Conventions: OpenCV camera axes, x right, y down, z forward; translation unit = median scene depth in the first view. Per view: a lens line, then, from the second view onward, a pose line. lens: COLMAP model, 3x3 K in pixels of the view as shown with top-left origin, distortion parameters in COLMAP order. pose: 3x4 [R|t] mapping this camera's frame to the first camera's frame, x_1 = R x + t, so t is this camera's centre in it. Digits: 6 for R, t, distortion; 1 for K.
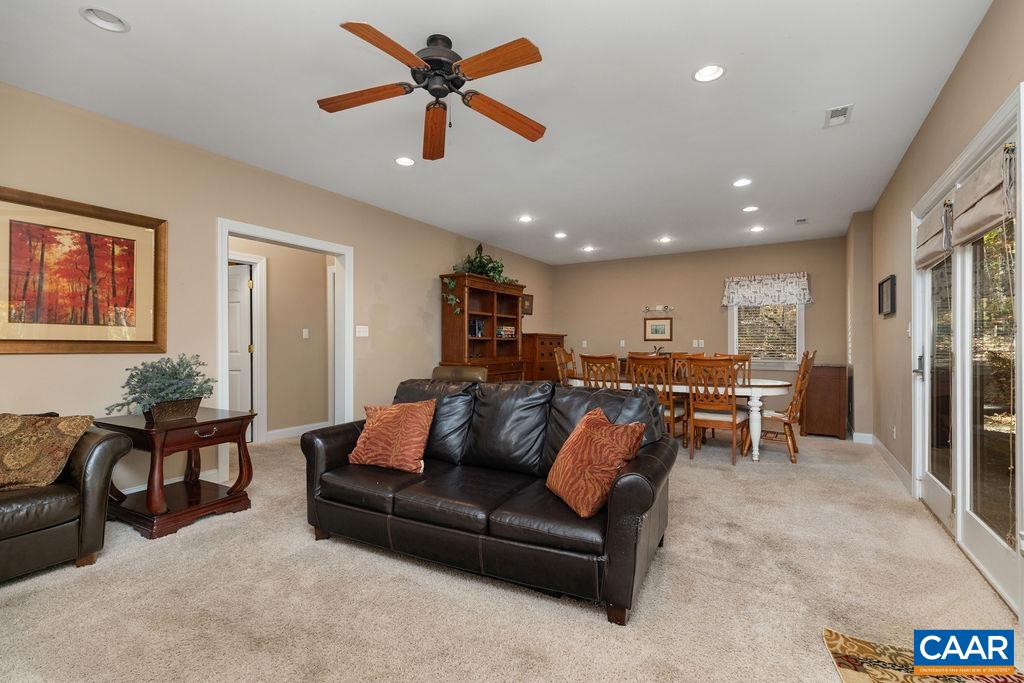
lens RADIAL K [[460.3, 0, 512.5], [0, 460.3, 336.5], [0, 0, 1]] dist [0.007307, -0.000292]
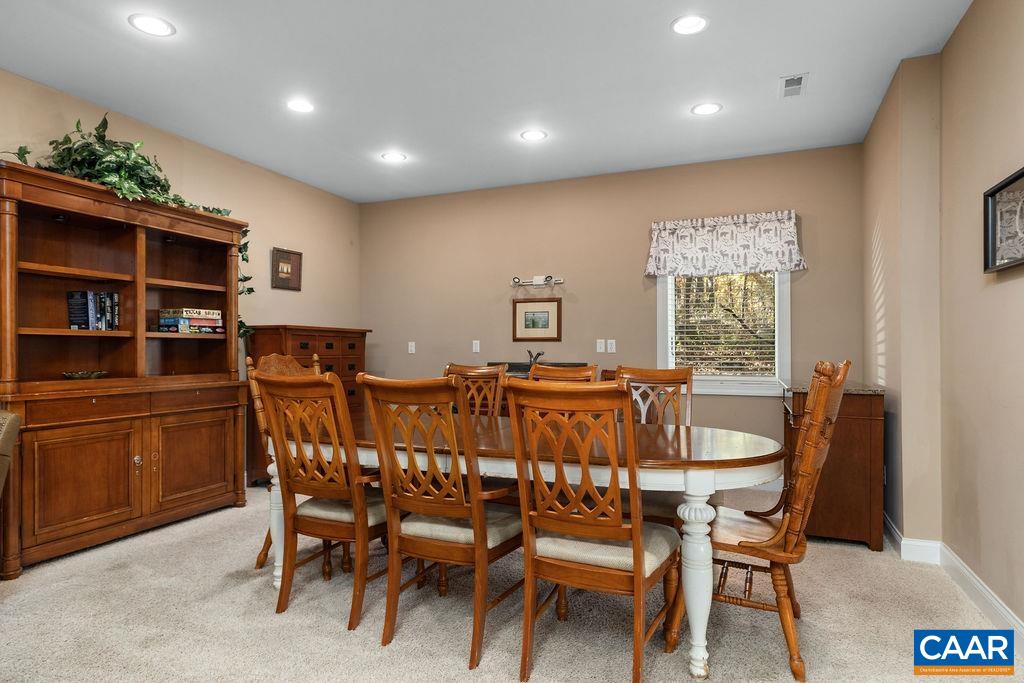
lens RADIAL K [[567.1, 0, 512.0], [0, 567.1, 341.5], [0, 0, 1]] dist [0.032964, 0.000211]
pose [[0.988941, -0.001766, 0.148299, 0.218686], [0.002011, 0.999997, -0.001497, 0.012509], [-0.148296, 0.001779, 0.988941, 0.399895]]
